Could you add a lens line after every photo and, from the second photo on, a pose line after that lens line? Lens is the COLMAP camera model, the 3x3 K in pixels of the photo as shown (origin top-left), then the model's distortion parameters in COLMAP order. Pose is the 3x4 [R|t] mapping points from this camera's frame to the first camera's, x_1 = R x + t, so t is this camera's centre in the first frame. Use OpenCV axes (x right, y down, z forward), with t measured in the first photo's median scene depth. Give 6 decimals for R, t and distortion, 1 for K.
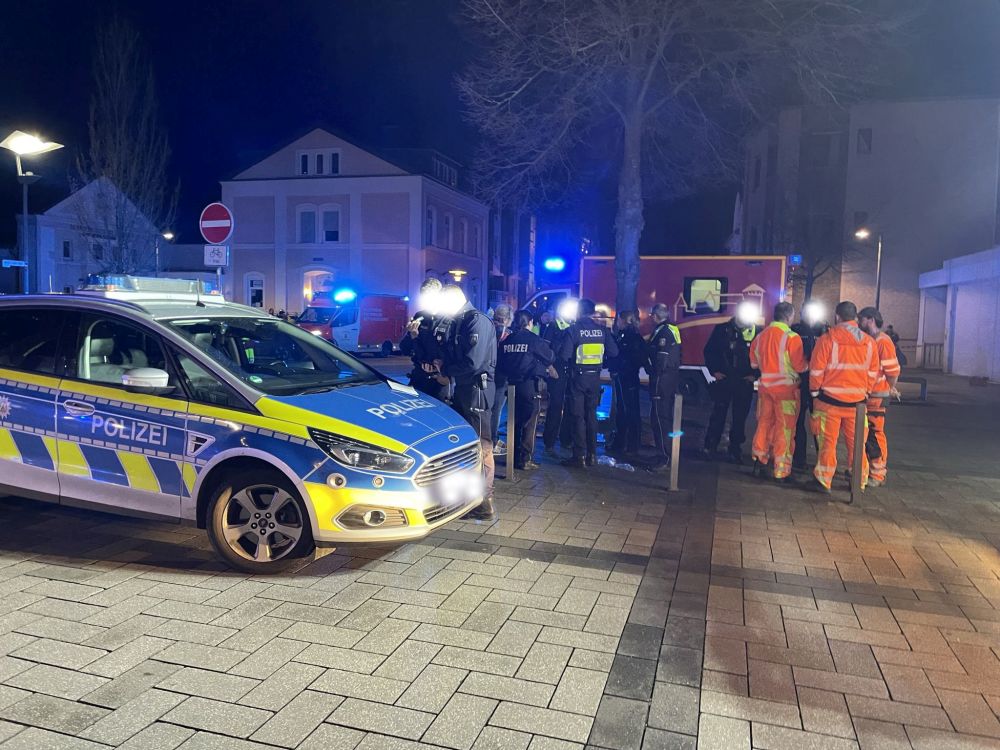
lens RADIAL K [[755.4, 0, 503.3], [0, 755.4, 374.9], [0, 0, 1]] dist [-0.002145, -0.000562]
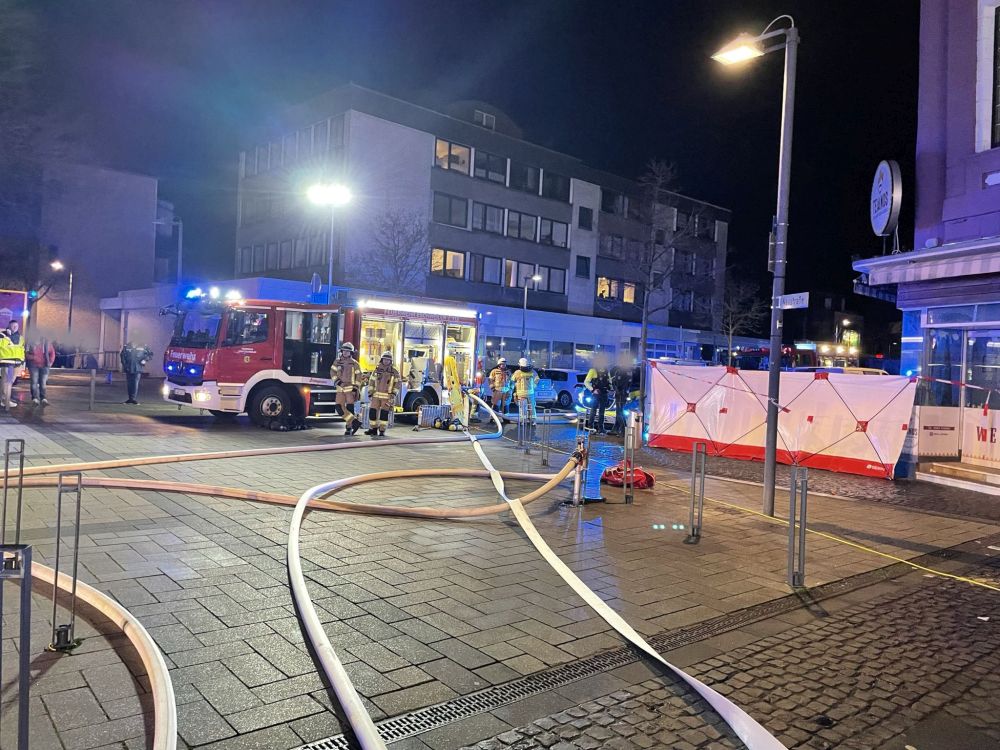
lens RADIAL K [[755.4, 0, 503.7], [0, 755.4, 372.9], [0, 0, 1]] dist [-0.002145, -0.000562]
pose [[0.541291, 0.000509, 0.840835, -0.183227], [0.017118, 0.999786, -0.011625, 0.023875], [-0.840661, 0.020686, 0.541166, -0.315117]]
